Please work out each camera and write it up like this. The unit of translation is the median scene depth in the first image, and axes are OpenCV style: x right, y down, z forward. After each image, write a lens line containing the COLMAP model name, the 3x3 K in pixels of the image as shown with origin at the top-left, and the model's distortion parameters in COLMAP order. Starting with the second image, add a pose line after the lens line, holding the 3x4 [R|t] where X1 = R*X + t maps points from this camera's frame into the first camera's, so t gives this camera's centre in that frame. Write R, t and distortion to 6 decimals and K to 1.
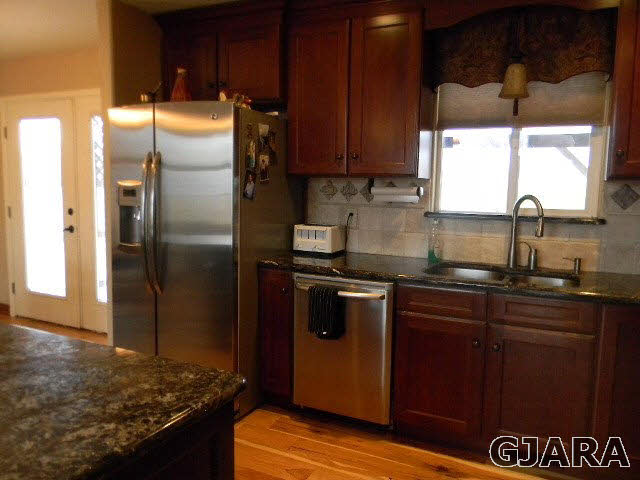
lens RADIAL K [[520.1, 0, 316.7], [0, 520.1, 244.1], [0, 0, 1]] dist [0.012838, -0.015849]
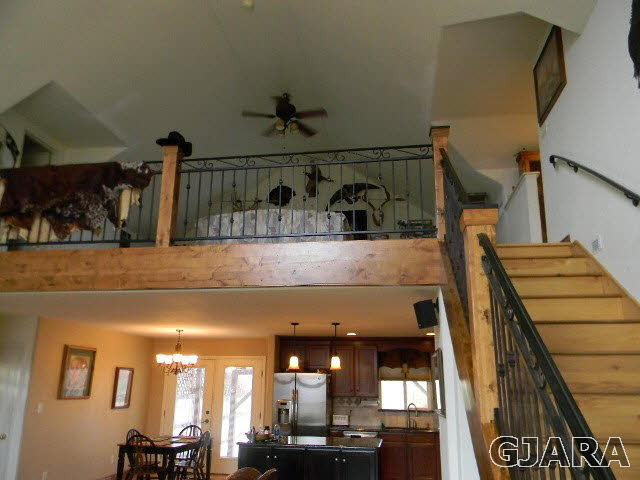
lens RADIAL K [[520.1, 0, 316.7], [0, 520.1, 244.1], [0, 0, 1]] dist [0.012838, -0.015849]
pose [[0.956891, 0.071999, 0.281383, -1.087010], [0.035613, 0.932394, -0.359684, 0.120790], [-0.288257, 0.354199, 0.889635, -1.964920]]
